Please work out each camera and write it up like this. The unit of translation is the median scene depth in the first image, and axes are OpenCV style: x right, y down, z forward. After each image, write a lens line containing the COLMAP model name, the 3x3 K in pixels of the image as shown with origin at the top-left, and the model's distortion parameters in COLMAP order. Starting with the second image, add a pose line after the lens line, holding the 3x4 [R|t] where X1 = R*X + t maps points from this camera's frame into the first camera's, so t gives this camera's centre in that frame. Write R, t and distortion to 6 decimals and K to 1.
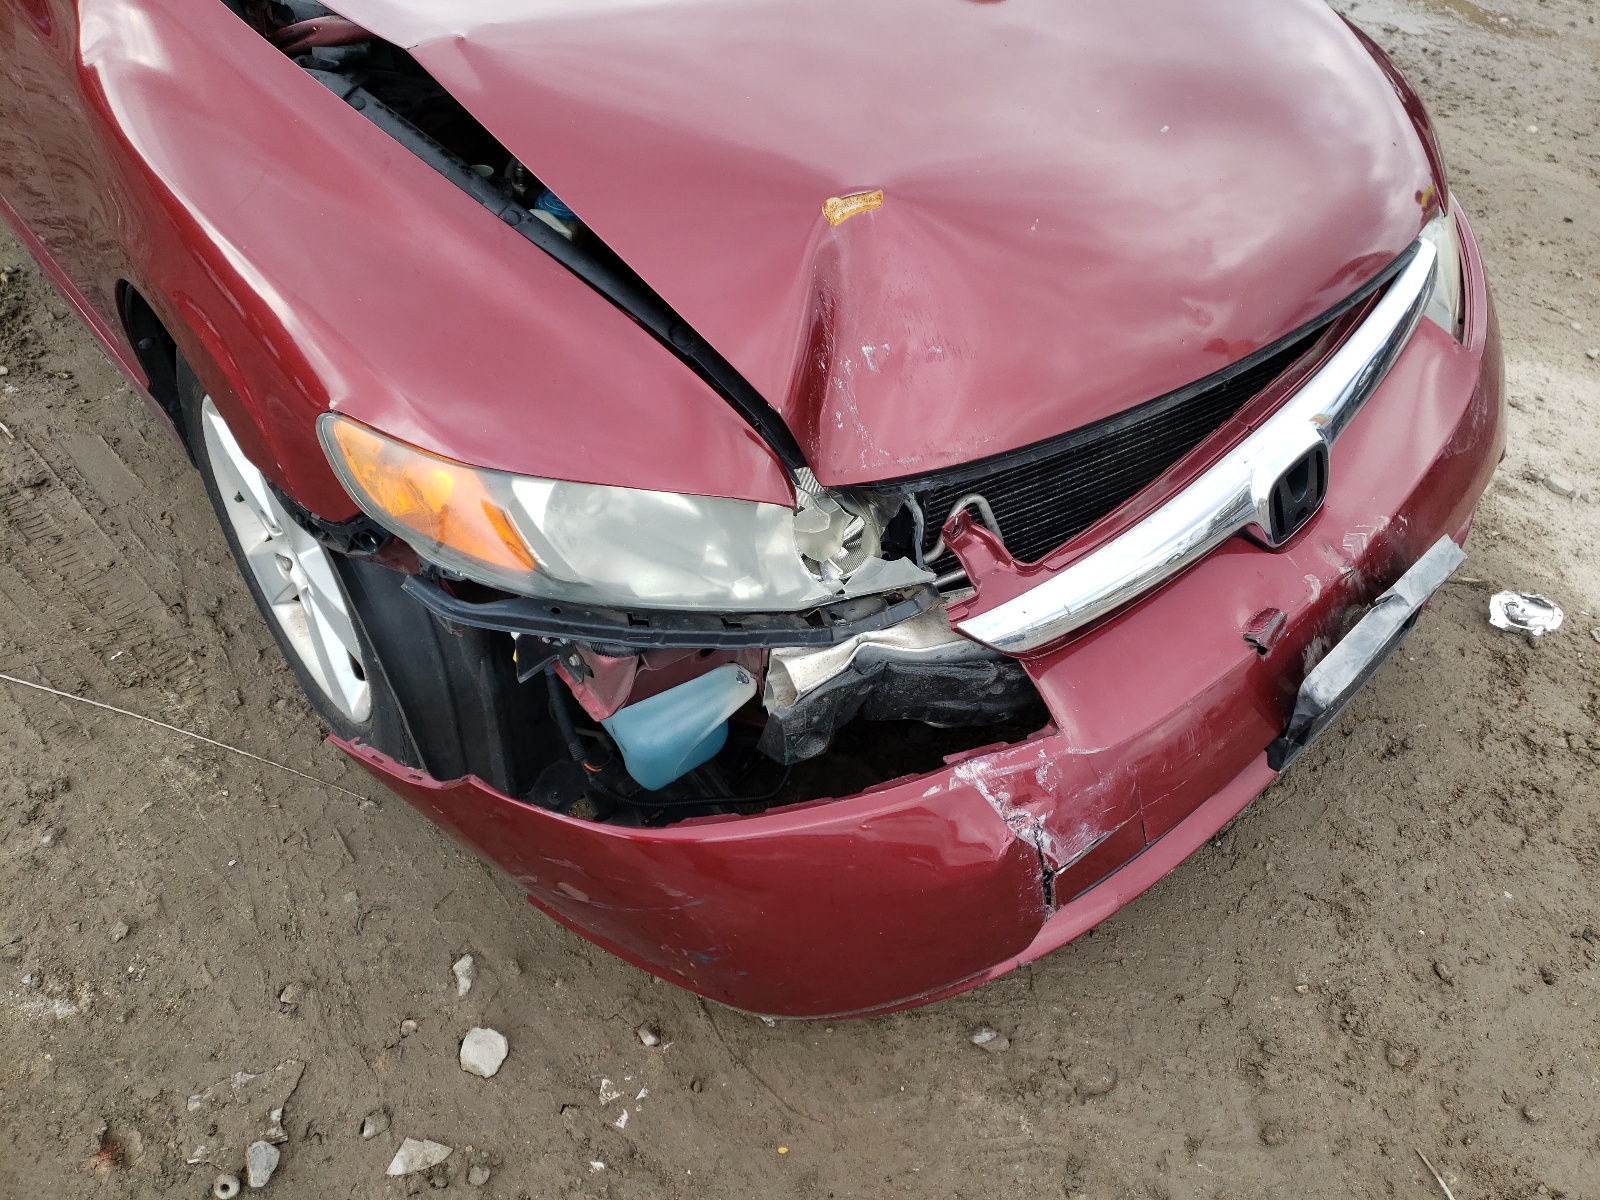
lens RADIAL K [[1271.6, 0, 798.0], [0, 1271.6, 596.8], [0, 0, 1]] dist [0.024185, 0.002477]
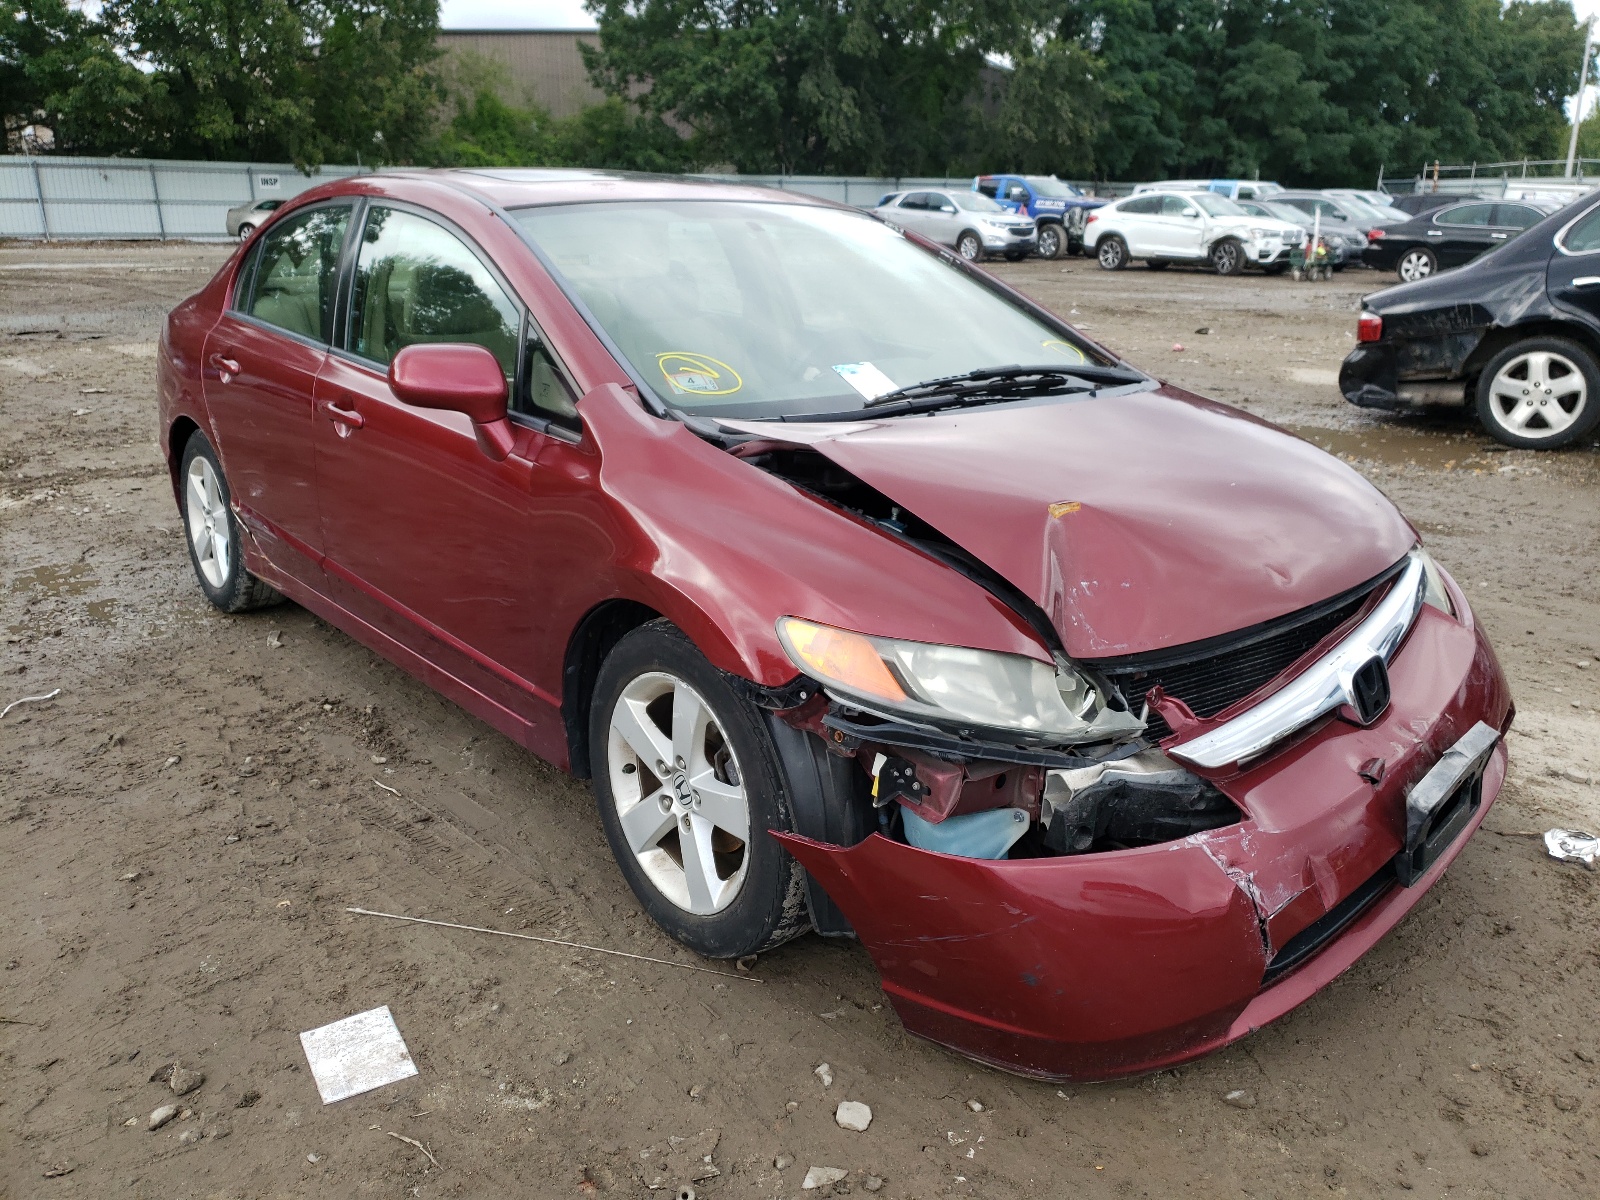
lens RADIAL K [[1271.6, 0, 798.0], [0, 1271.6, 596.8], [0, 0, 1]] dist [0.024185, 0.002477]
pose [[0.998188, -0.059695, -0.007515, -0.256288], [0.049964, 0.892024, -0.449219, 0.456654], [0.033520, 0.448029, 0.893390, -0.397013]]
